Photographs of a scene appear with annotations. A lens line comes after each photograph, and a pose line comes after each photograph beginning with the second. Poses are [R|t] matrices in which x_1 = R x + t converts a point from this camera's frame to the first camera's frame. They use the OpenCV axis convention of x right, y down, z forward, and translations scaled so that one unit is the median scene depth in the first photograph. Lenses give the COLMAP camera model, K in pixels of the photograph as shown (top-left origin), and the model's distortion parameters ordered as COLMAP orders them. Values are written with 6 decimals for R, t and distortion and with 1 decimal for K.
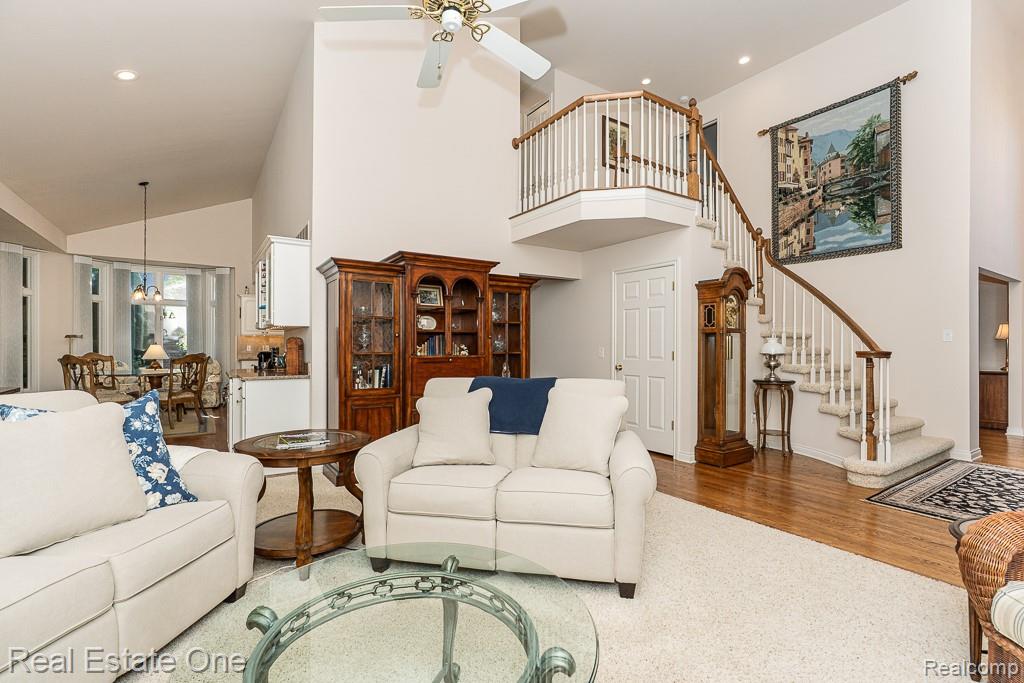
lens RADIAL K [[464.7, 0, 513.6], [0, 464.7, 347.6], [0, 0, 1]] dist [0.000876, 0.000620]
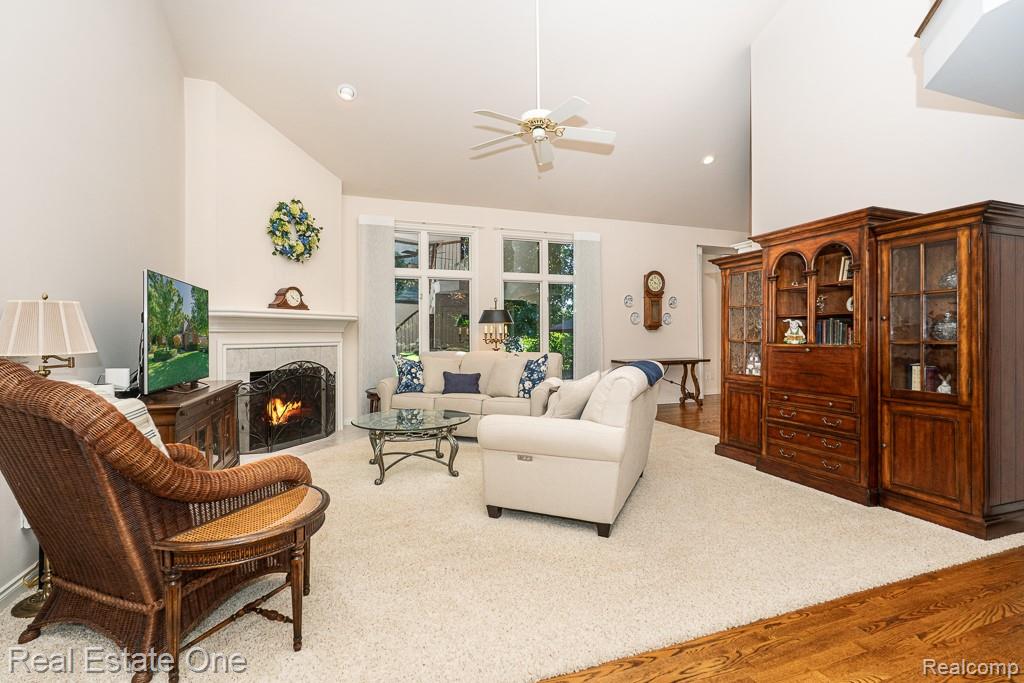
lens RADIAL K [[462.3, 0, 506.2], [0, 462.3, 337.1], [0, 0, 1]] dist [-0.006537, -0.000042]
pose [[-0.254621, 0.001686, -0.967039, 0.735049], [0.001755, 0.999998, 0.001281, 0.001452], [0.967039, -0.001371, -0.254623, 0.657684]]
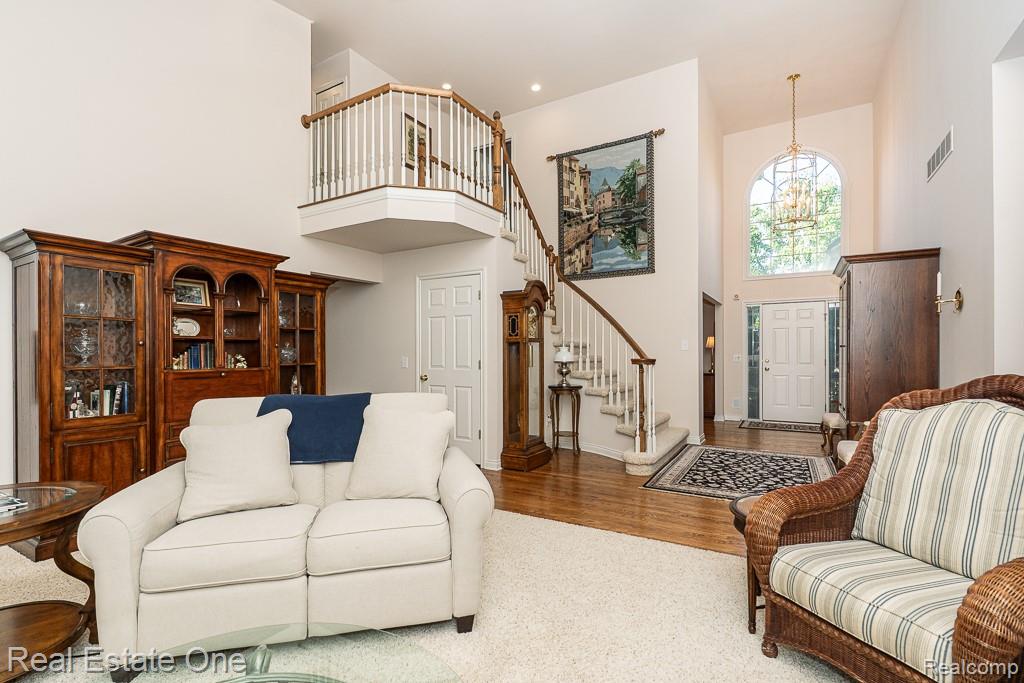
lens RADIAL K [[473.9, 0, 510.9], [0, 473.9, 355.4], [0, 0, 1]] dist [-0.004186, 0.000338]
pose [[0.906266, -0.006245, 0.422661, -0.029207], [0.006823, 0.999977, 0.000146, -0.002626], [-0.422652, 0.002751, 0.906288, 0.052707]]
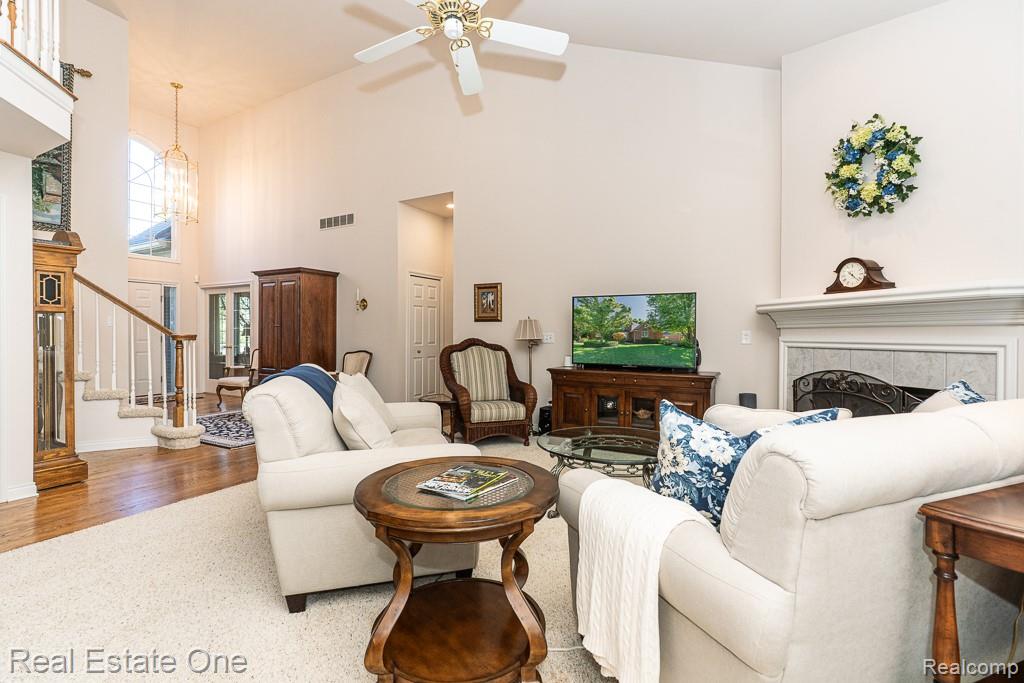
lens RADIAL K [[462.3, 0, 506.2], [0, 462.3, 337.1], [0, 0, 1]] dist [-0.006537, -0.000042]
pose [[-0.441778, -0.011798, 0.897047, -0.575710], [-0.000290, 0.999915, 0.013008, -0.001851], [-0.897124, 0.005486, -0.441744, 0.698921]]
